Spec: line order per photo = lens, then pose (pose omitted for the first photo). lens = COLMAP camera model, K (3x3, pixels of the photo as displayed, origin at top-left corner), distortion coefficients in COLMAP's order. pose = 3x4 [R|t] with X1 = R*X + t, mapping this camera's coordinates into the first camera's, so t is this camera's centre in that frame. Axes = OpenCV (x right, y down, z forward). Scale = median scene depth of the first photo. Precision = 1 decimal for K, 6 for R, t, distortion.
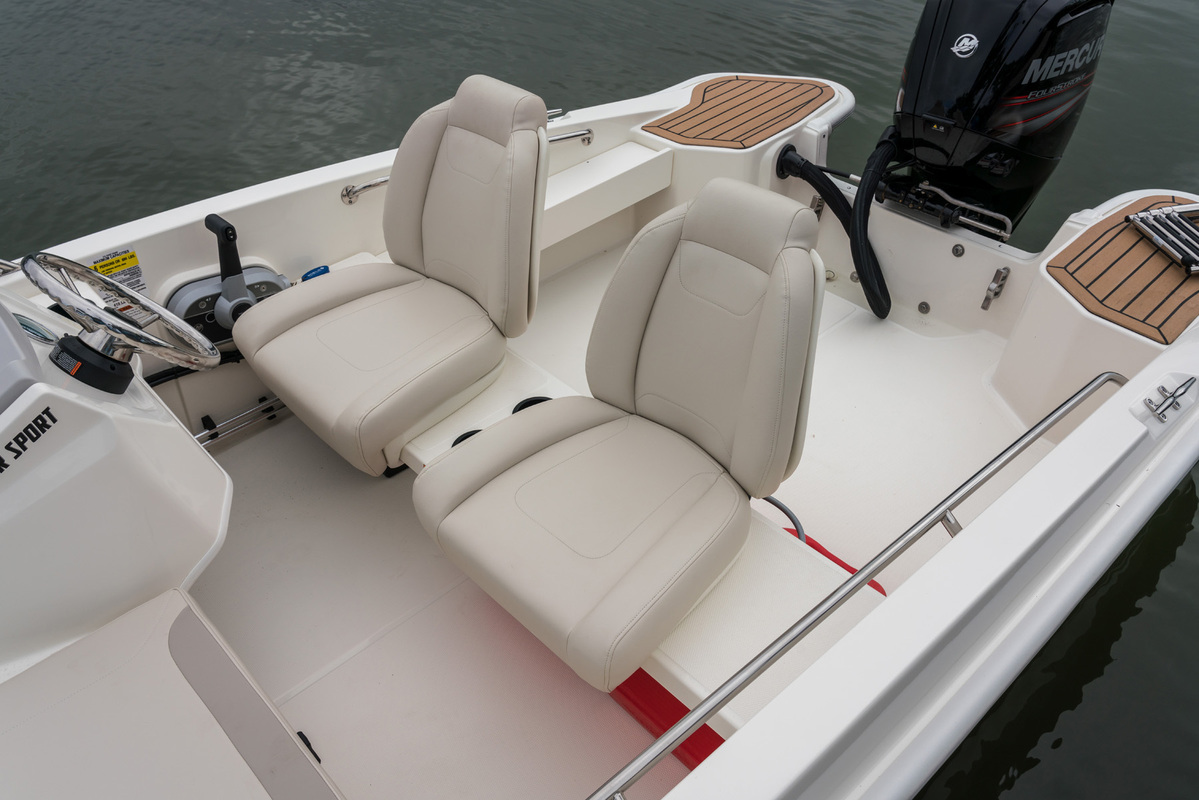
lens RADIAL K [[974.6, 0, 604.0], [0, 974.6, 398.2], [0, 0, 1]] dist [0.011198, 0.019386]
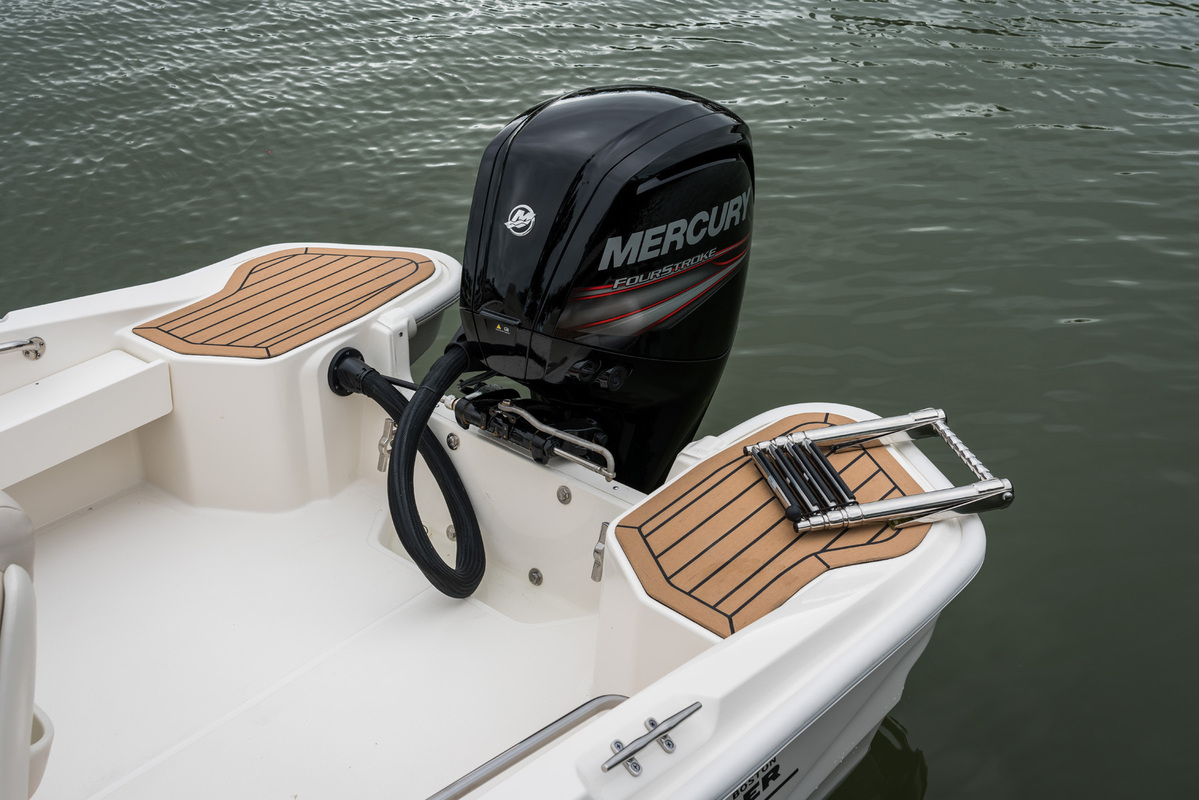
lens RADIAL K [[1447.3, 0, 599.5], [0, 1447.3, 399.8], [0, 0, 1]] dist [0.040680, 0.000000]
pose [[0.994366, -0.035501, 0.099876, 0.296430], [0.052476, 0.983550, -0.172844, -0.039405], [-0.092097, 0.177111, 0.979872, -0.027444]]
